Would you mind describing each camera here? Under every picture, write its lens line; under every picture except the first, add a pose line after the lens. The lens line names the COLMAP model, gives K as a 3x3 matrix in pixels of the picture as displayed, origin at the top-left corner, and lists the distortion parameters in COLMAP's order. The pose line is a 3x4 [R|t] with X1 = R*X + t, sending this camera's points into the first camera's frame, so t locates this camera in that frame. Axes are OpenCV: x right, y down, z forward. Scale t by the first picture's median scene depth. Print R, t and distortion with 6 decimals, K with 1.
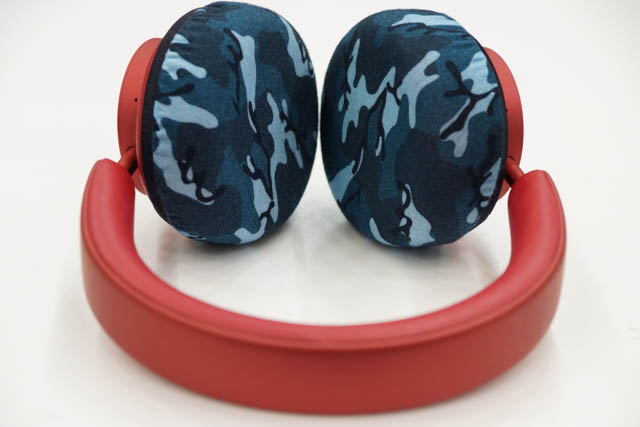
lens RADIAL K [[1770.7, 0, 320.0], [0, 1770.7, 213.5], [0, 0, 1]] dist [-0.291690, 0.143930]
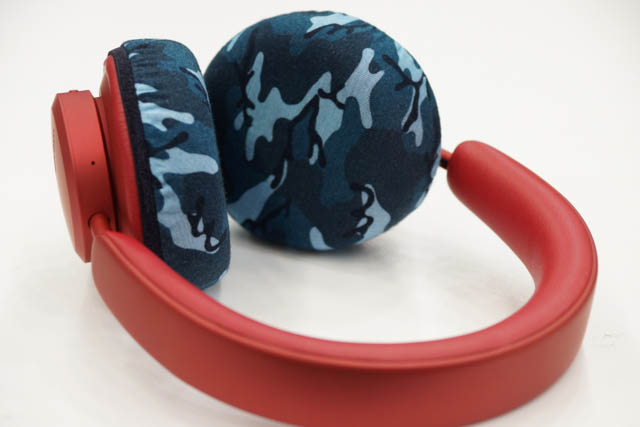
lens RADIAL K [[1770.7, 0, 320.0], [0, 1770.7, 213.5], [0, 0, 1]] dist [-0.291690, 0.143930]
pose [[0.824434, -0.238431, 0.513283, -0.497472], [0.221898, 0.970489, 0.094401, -0.102288], [-0.520644, 0.036070, 0.853012, 0.161898]]
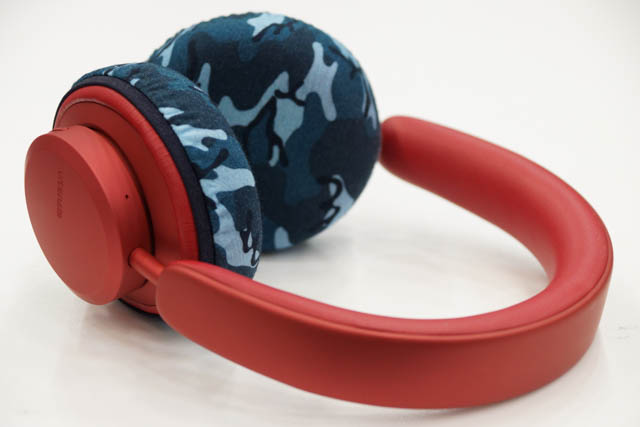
lens RADIAL K [[1770.7, 0, 320.0], [0, 1770.7, 213.5], [0, 0, 1]] dist [-0.291690, 0.143930]
pose [[0.503762, -0.363112, 0.783820, -0.769362], [0.337572, 0.917964, 0.208298, -0.213784], [-0.795154, 0.159663, 0.585012, 0.421052]]
